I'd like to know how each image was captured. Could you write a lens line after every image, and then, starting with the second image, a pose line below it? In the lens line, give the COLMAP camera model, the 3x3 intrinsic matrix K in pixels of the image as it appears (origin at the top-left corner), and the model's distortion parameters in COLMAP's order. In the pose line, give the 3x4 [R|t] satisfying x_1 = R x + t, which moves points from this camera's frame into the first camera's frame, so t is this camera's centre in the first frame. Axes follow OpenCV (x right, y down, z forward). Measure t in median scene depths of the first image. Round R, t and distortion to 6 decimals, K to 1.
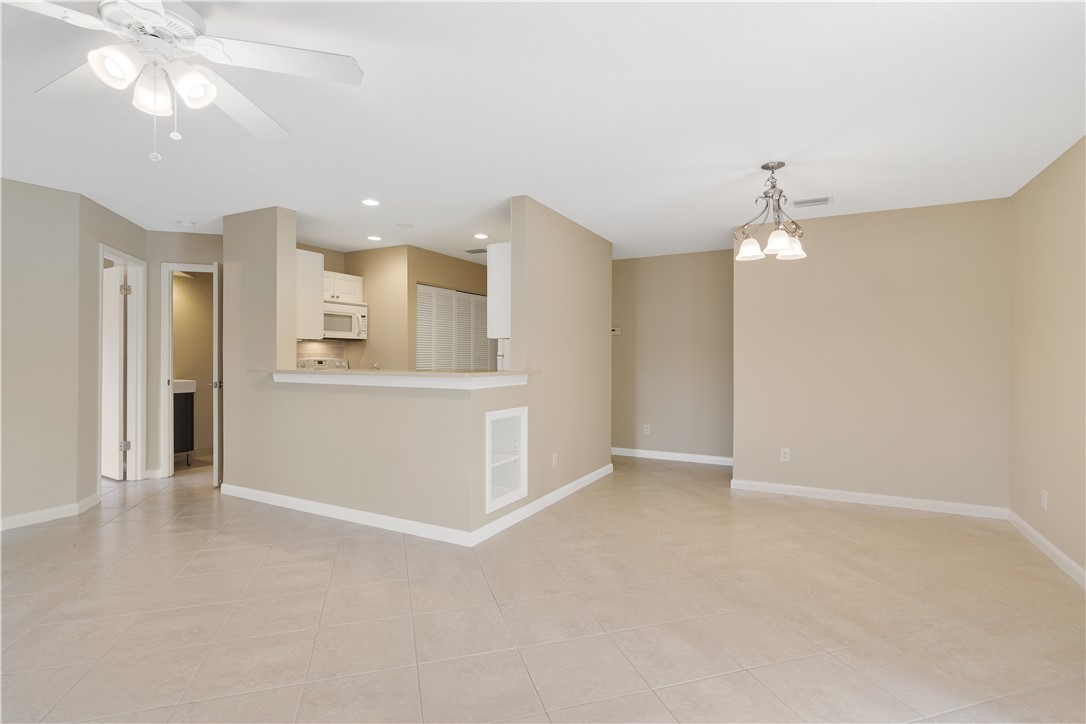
lens RADIAL K [[529.7, 0, 543.0], [0, 529.7, 362.0], [0, 0, 1]] dist [0.000107, 0.000105]
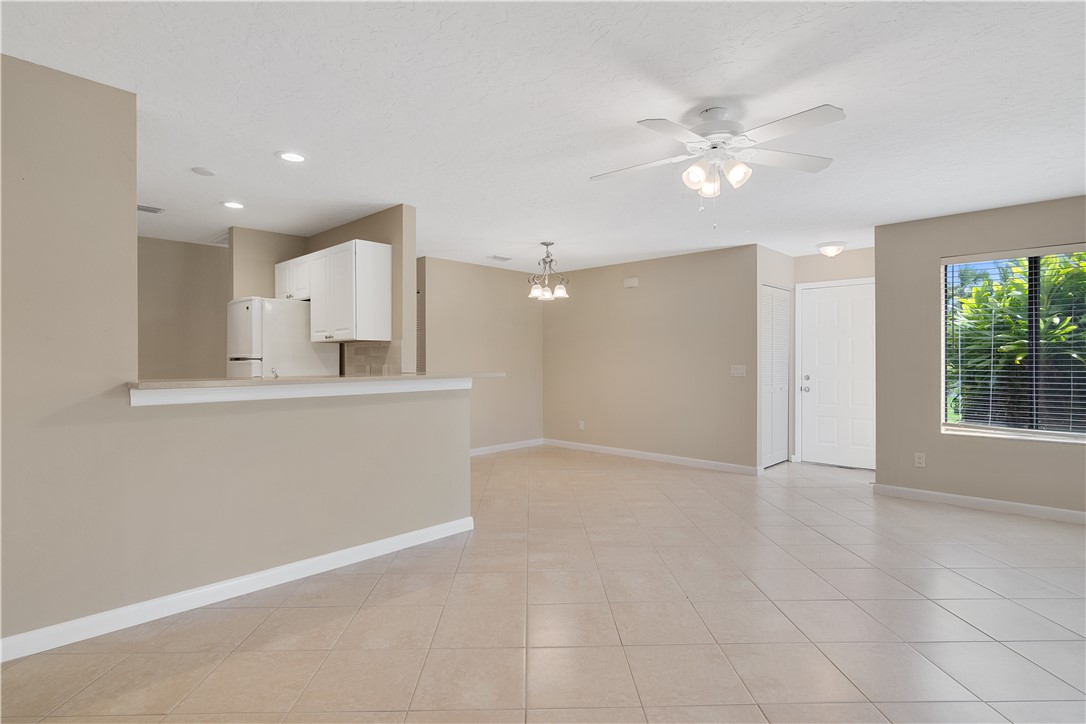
lens RADIAL K [[545.0, 0, 558.5], [0, 545.0, 351.0], [0, 0, 1]] dist [0.002710, 0.001432]
pose [[0.261043, 0.010430, 0.965271, -1.164672], [0.015214, 0.999773, -0.014918, -0.006849], [-0.965207, 0.018580, 0.260825, 0.499268]]
